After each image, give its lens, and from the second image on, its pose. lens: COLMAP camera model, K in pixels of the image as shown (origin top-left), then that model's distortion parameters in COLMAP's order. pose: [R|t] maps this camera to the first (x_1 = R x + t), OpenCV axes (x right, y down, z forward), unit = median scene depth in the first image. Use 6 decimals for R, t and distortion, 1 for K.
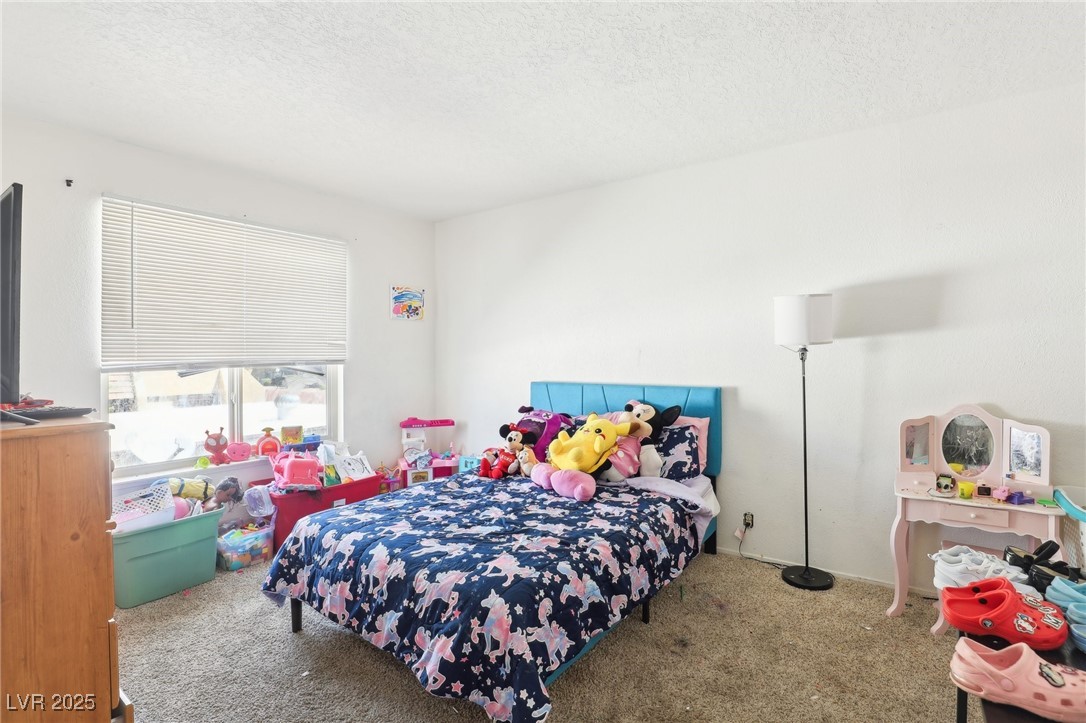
lens RADIAL K [[529.6, 0, 540.7], [0, 529.6, 358.2], [0, 0, 1]] dist [-0.032014, 0.002572]
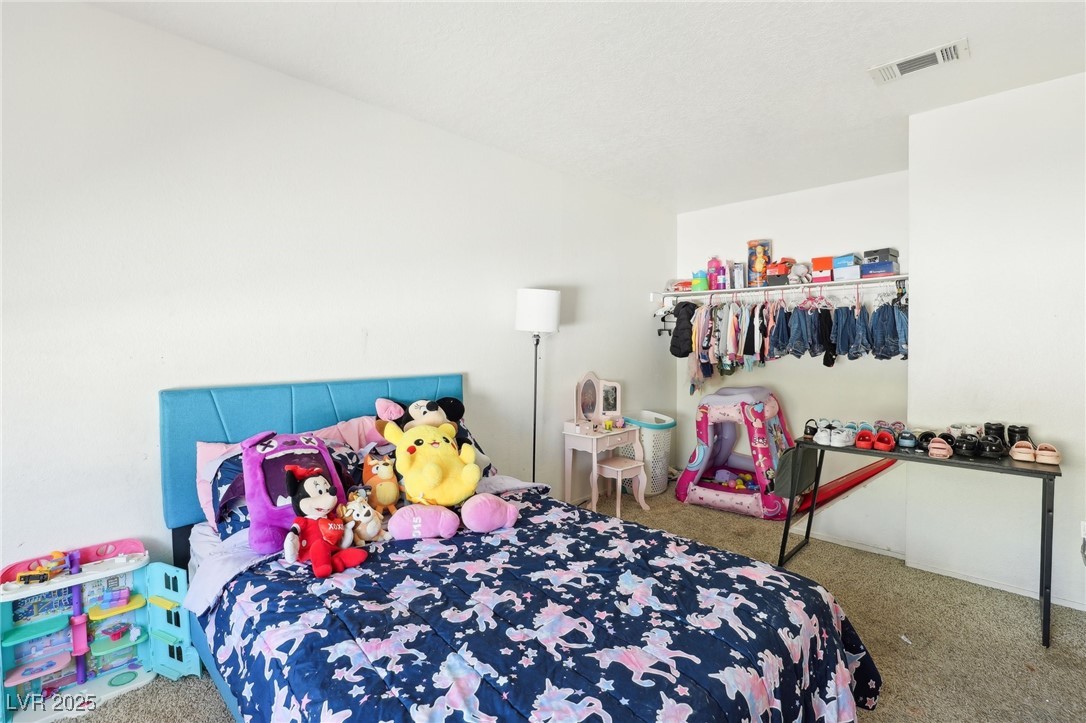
lens RADIAL K [[508.5, 0, 541.8], [0, 508.5, 358.1], [0, 0, 1]] dist [-0.031849, 0.005499]
pose [[0.125376, -0.023815, 0.991823, -0.773707], [0.002494, 0.999716, 0.023689, 0.006454], [-0.992106, -0.000497, 0.125400, 1.024320]]
